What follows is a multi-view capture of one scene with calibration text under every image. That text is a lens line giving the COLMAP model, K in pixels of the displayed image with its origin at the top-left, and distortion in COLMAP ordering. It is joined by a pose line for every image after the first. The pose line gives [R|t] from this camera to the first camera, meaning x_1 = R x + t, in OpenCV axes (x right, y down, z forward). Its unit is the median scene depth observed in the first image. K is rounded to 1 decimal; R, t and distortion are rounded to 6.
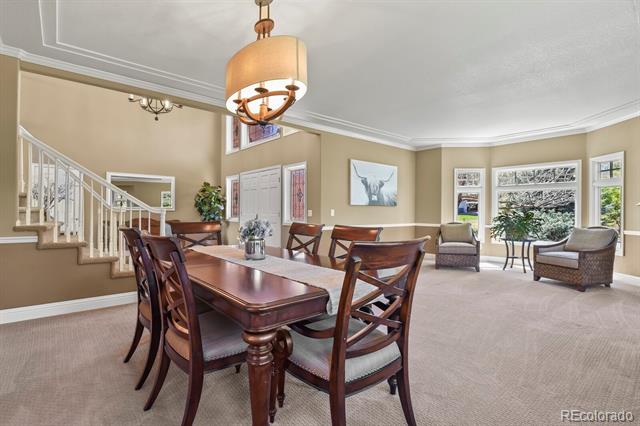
lens RADIAL K [[310.7, 0, 319.0], [0, 310.7, 212.2], [0, 0, 1]] dist [-0.003470, -0.001425]
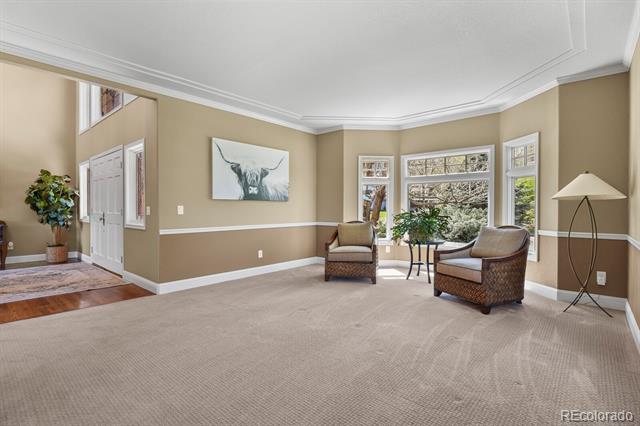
lens RADIAL K [[310.7, 0, 319.8], [0, 310.7, 212.7], [0, 0, 1]] dist [-0.003470, -0.001425]
pose [[0.989558, -0.005807, 0.144016, 0.247212], [0.004334, 0.999935, 0.010535, 0.002045], [-0.144068, -0.009801, 0.989519, 0.227306]]
